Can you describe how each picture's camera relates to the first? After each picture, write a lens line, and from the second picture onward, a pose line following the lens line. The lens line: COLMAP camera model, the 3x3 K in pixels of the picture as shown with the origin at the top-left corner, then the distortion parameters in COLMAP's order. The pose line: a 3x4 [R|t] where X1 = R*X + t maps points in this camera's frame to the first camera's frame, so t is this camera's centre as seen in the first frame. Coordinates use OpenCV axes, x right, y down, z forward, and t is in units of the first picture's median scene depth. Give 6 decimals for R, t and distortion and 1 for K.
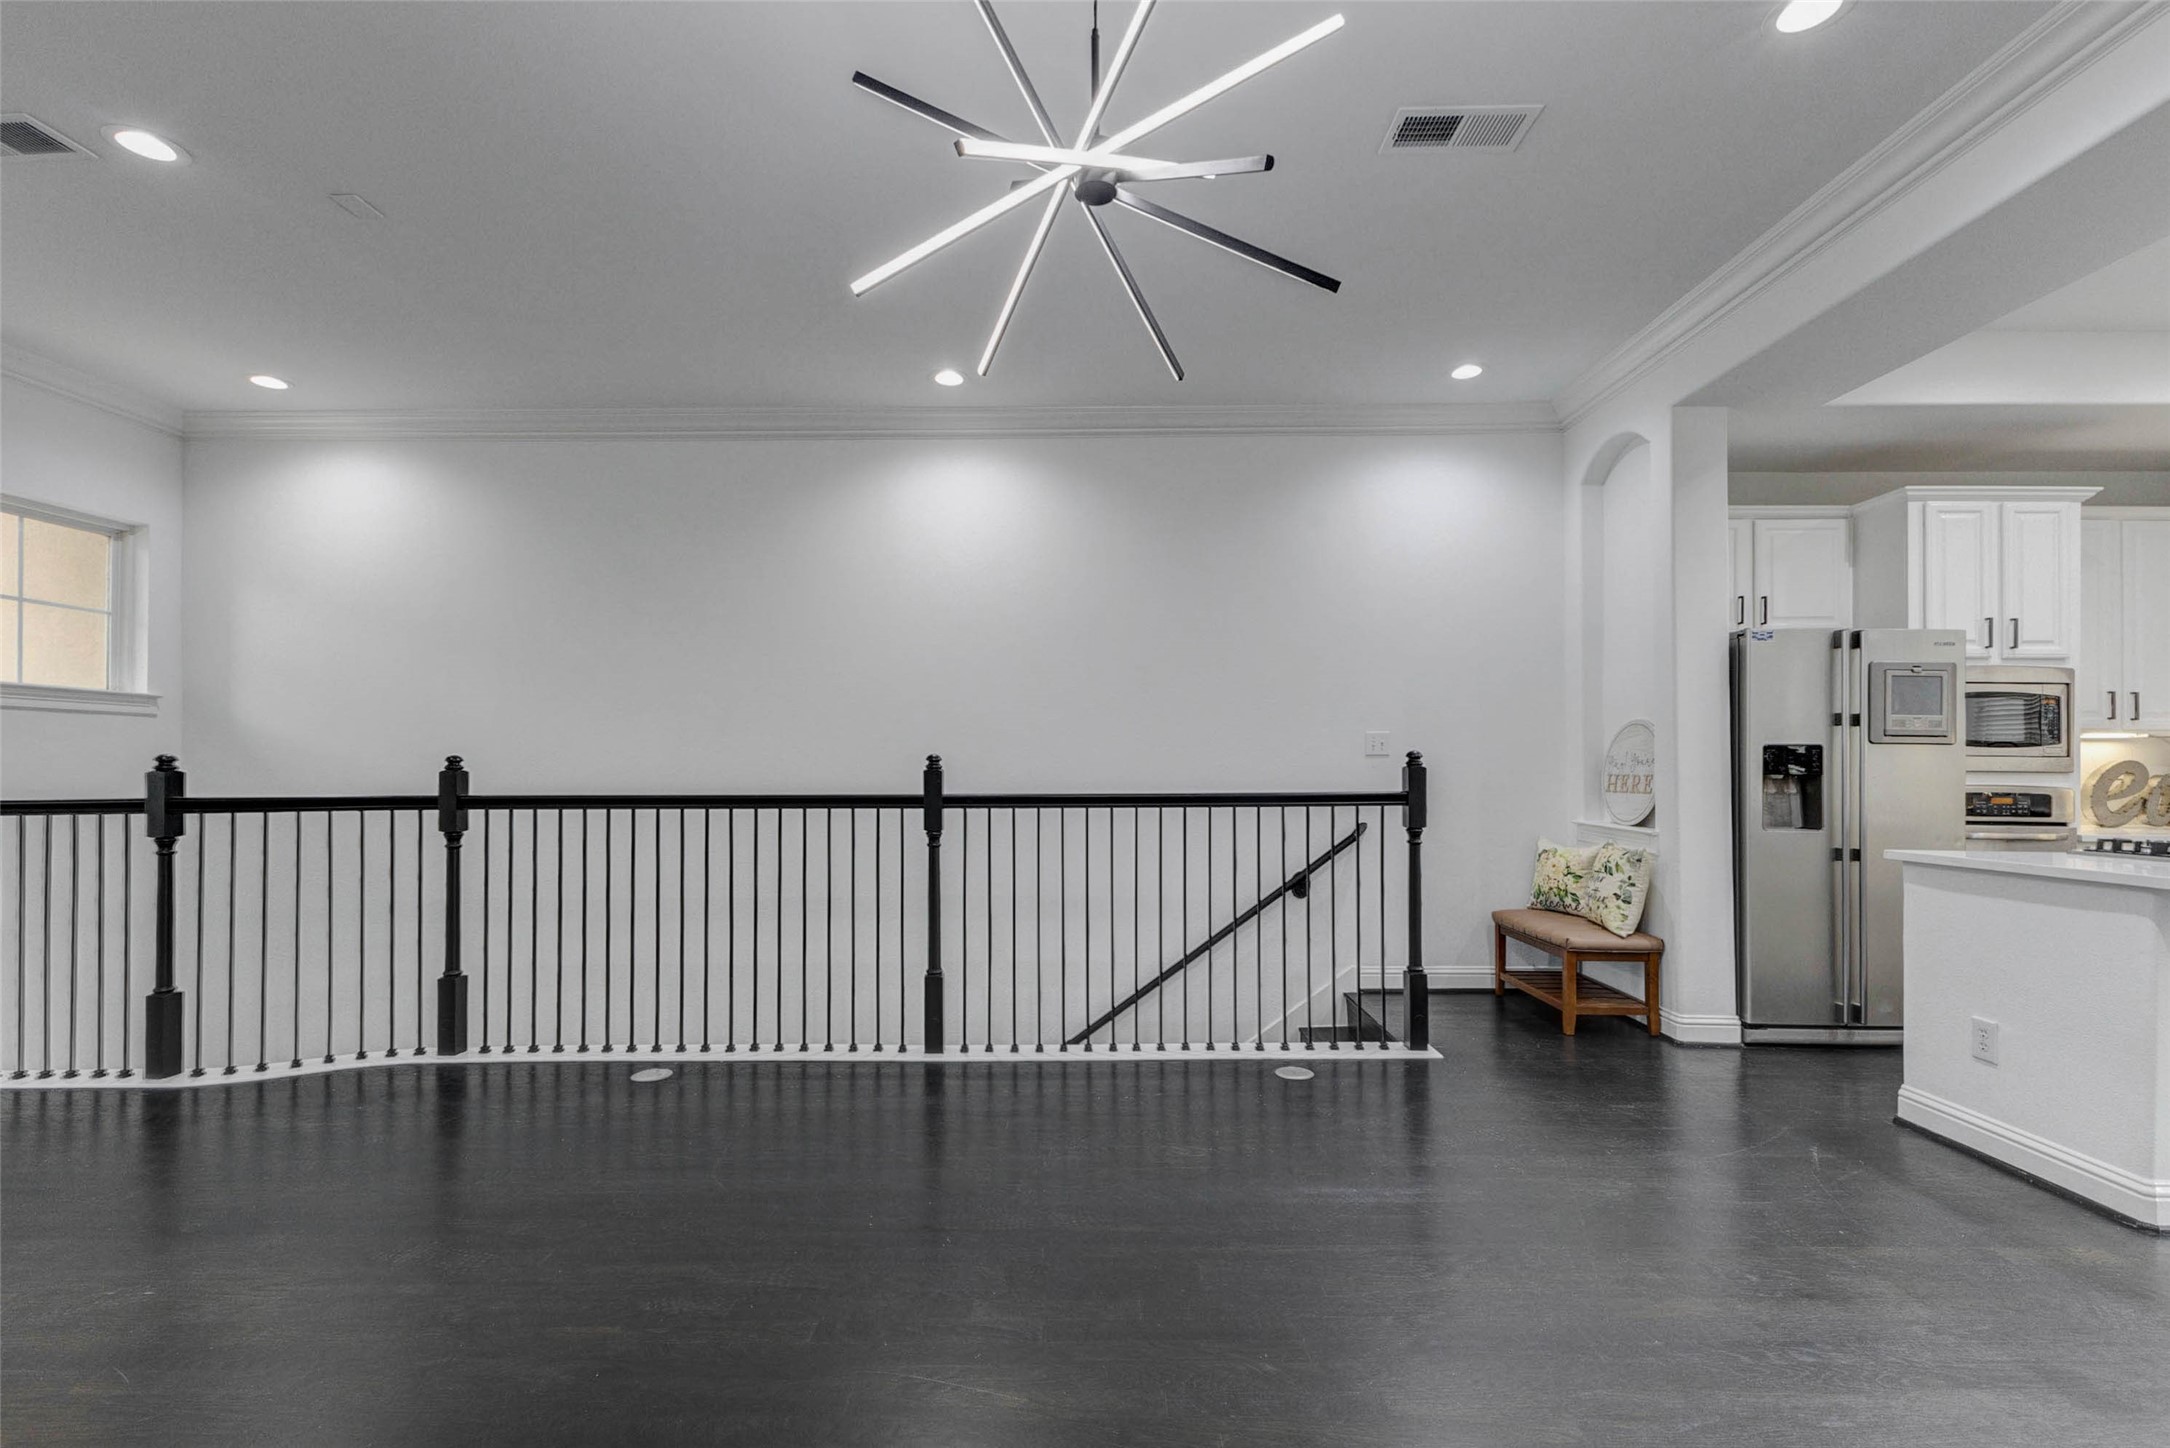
lens RADIAL K [[954.1, 0, 1080.4], [0, 954.1, 755.5], [0, 0, 1]] dist [0.015105, -0.005179]
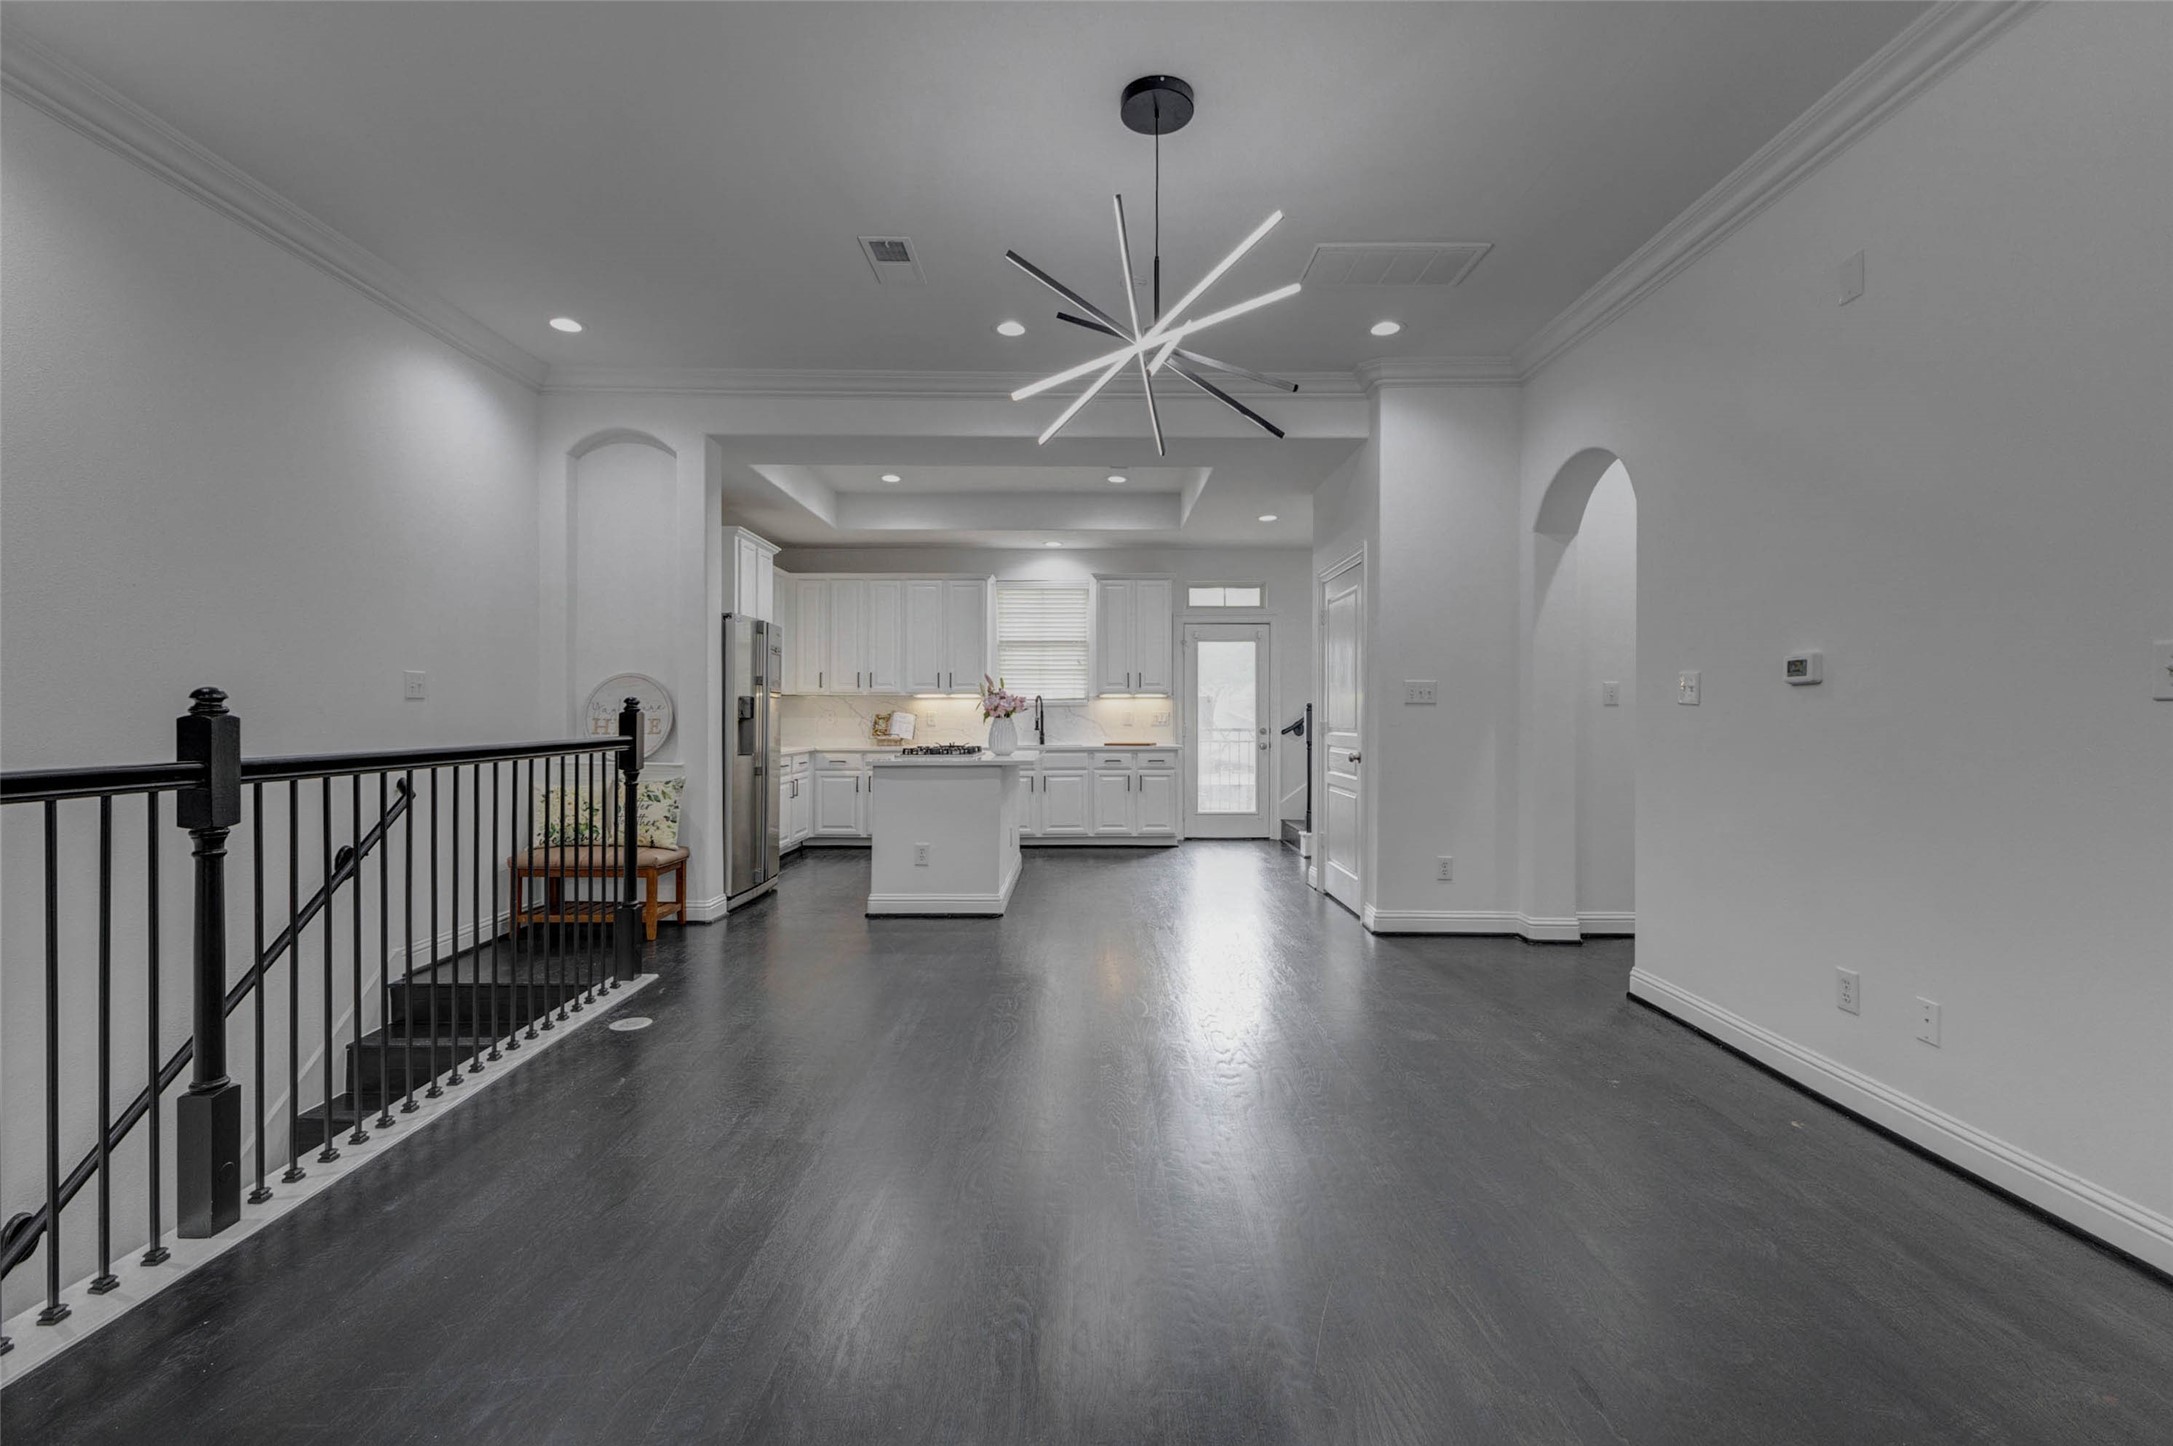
lens RADIAL K [[955.4, 0, 1097.2], [0, 955.4, 711.0], [0, 0, 1]] dist [0.015105, -0.005179]
pose [[-0.020313, -0.001876, 0.999792, -0.654955], [-0.011166, 0.999936, 0.001649, 0.001735], [-0.999731, -0.011130, -0.020332, 0.464038]]
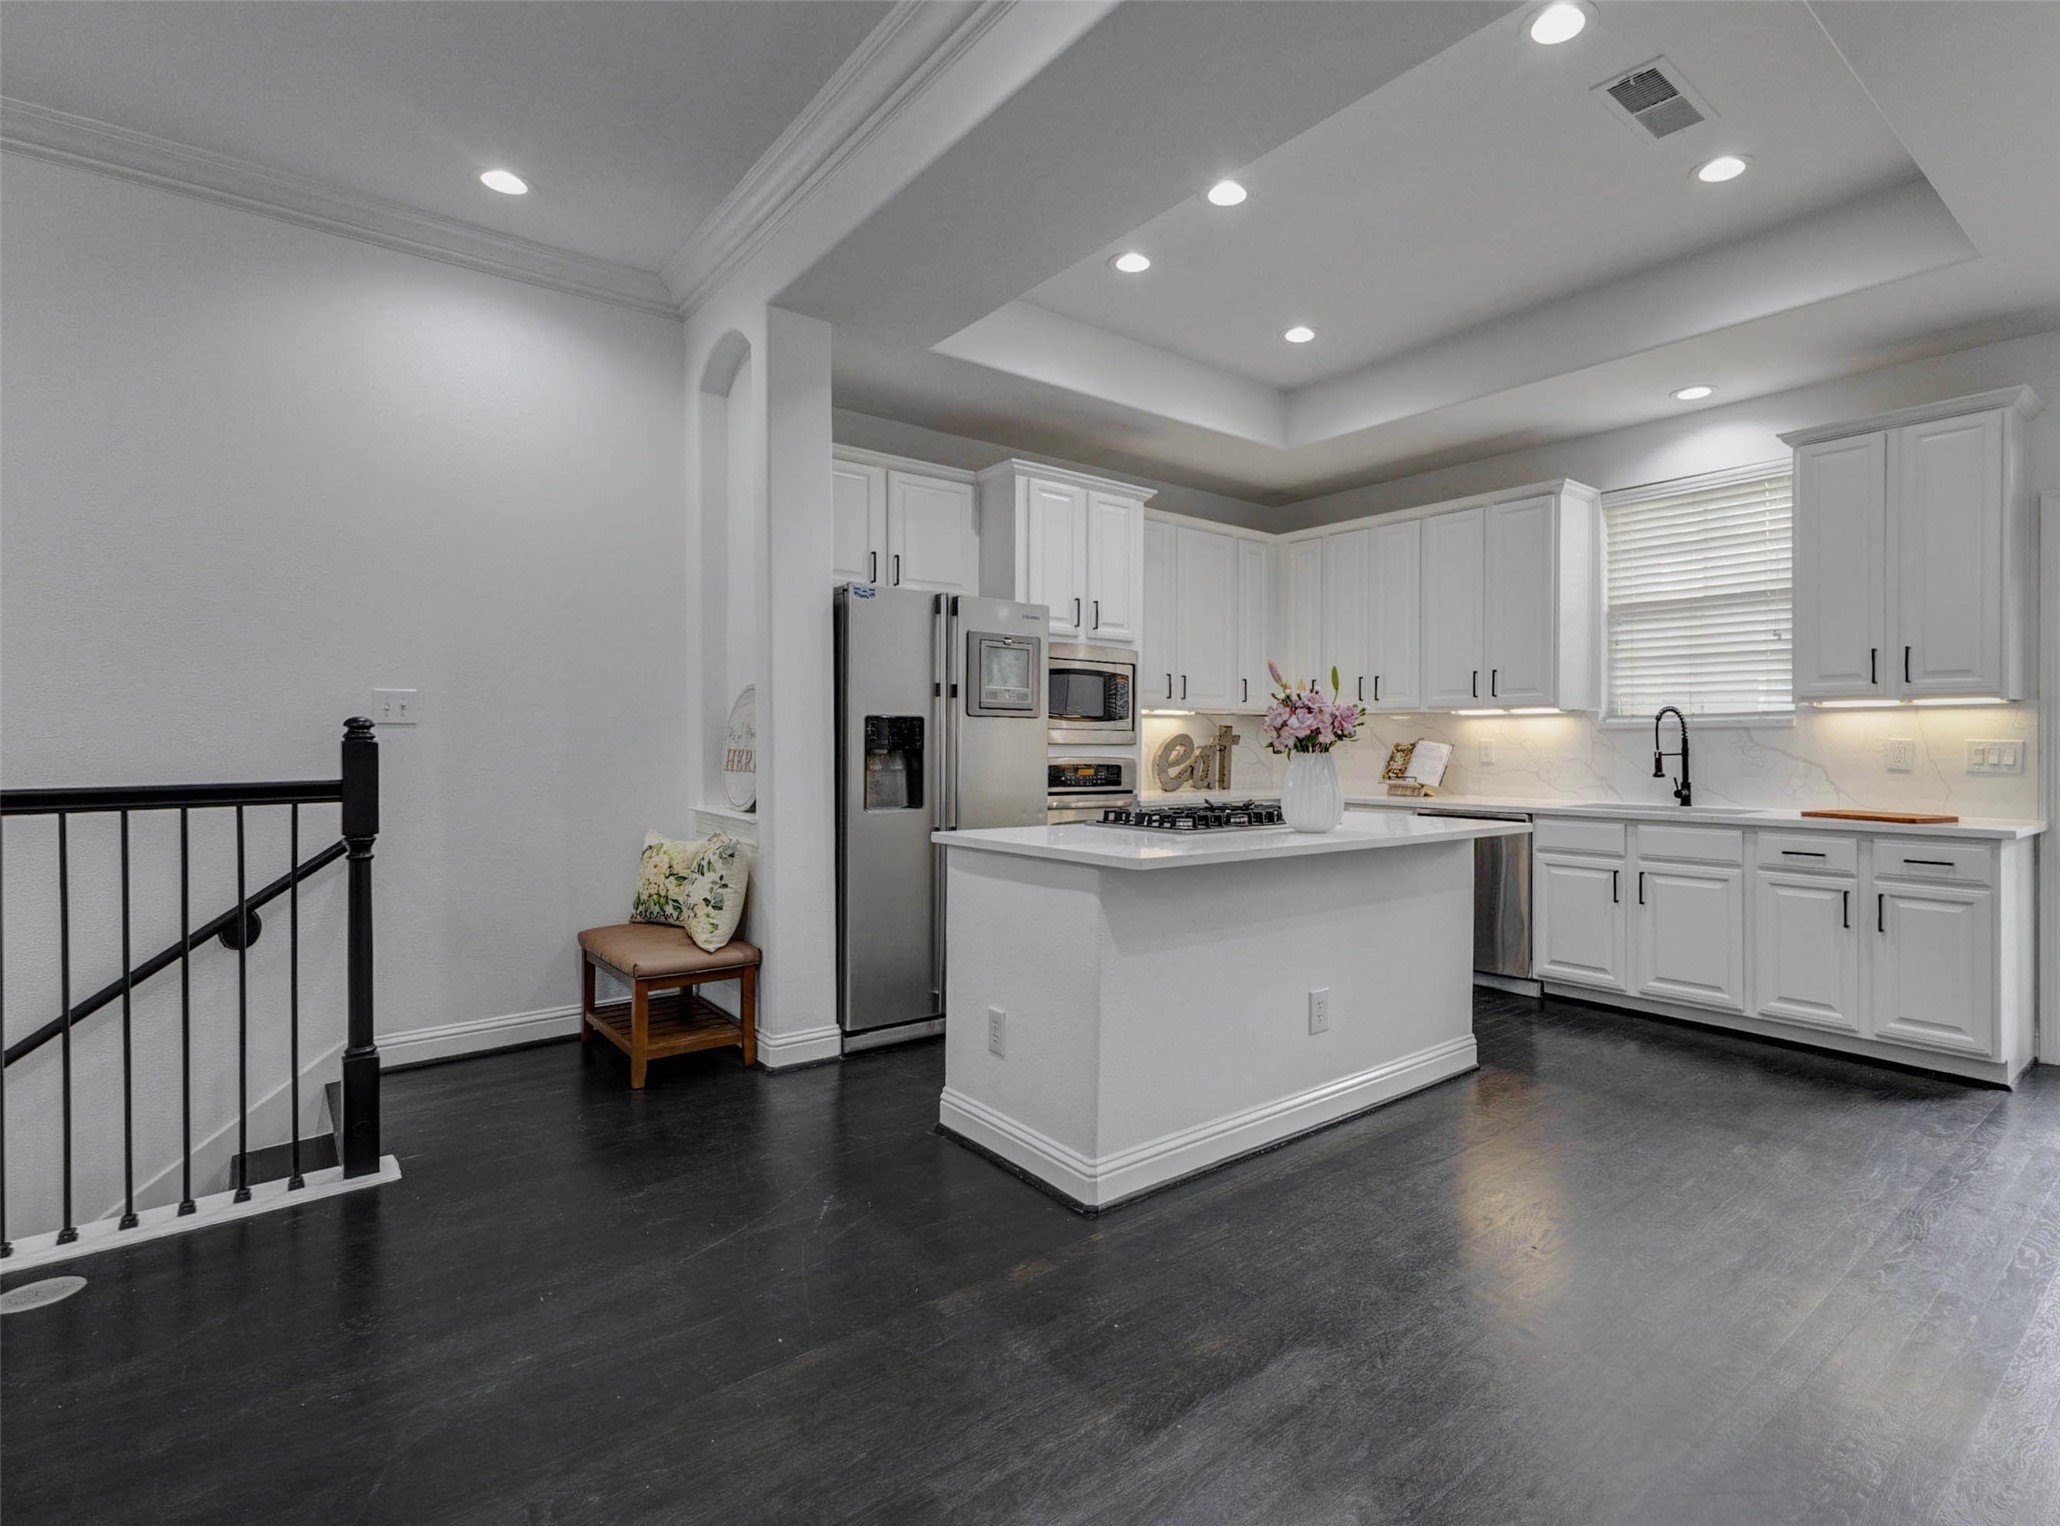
lens RADIAL K [[1033.0, 0, 1167.0], [0, 1033.0, 745.4], [0, 0, 1]] dist [0.018322, 0.002852]
pose [[0.736566, -0.005704, 0.676341, 0.249596], [-0.005927, 0.999872, 0.014888, 0.000545], [-0.676339, -0.014975, 0.736438, 0.097567]]
